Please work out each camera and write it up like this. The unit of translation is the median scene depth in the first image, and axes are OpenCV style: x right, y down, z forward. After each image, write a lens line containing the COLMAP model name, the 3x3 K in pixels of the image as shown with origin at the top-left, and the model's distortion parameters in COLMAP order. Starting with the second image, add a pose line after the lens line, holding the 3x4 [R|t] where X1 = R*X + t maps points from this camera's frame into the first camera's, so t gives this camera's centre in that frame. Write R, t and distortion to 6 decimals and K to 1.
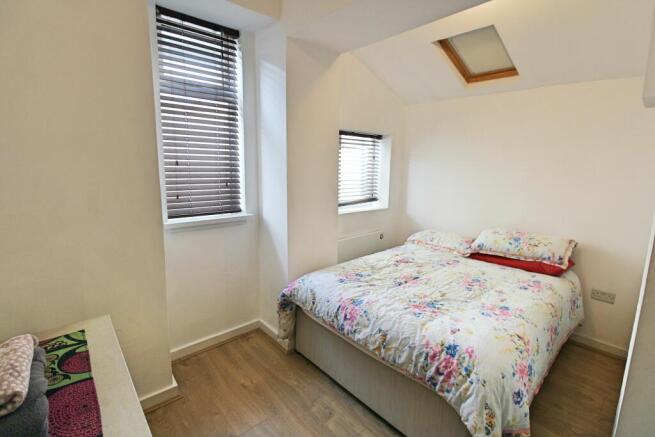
lens RADIAL K [[302.8, 0, 327.5], [0, 302.8, 218.5], [0, 0, 1]] dist [-0.000090, -0.010398]
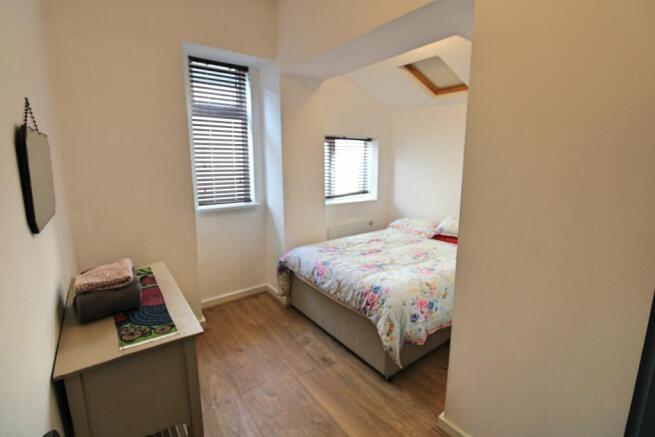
lens RADIAL K [[298.0, 0, 327.5], [0, 298.0, 218.5], [0, 0, 1]] dist [0.001278, 0.000099]
pose [[0.996315, 0.002686, -0.085731, 0.186785], [-0.000888, 0.999779, 0.021008, 0.028968], [0.085768, -0.020855, 0.996097, -0.326487]]
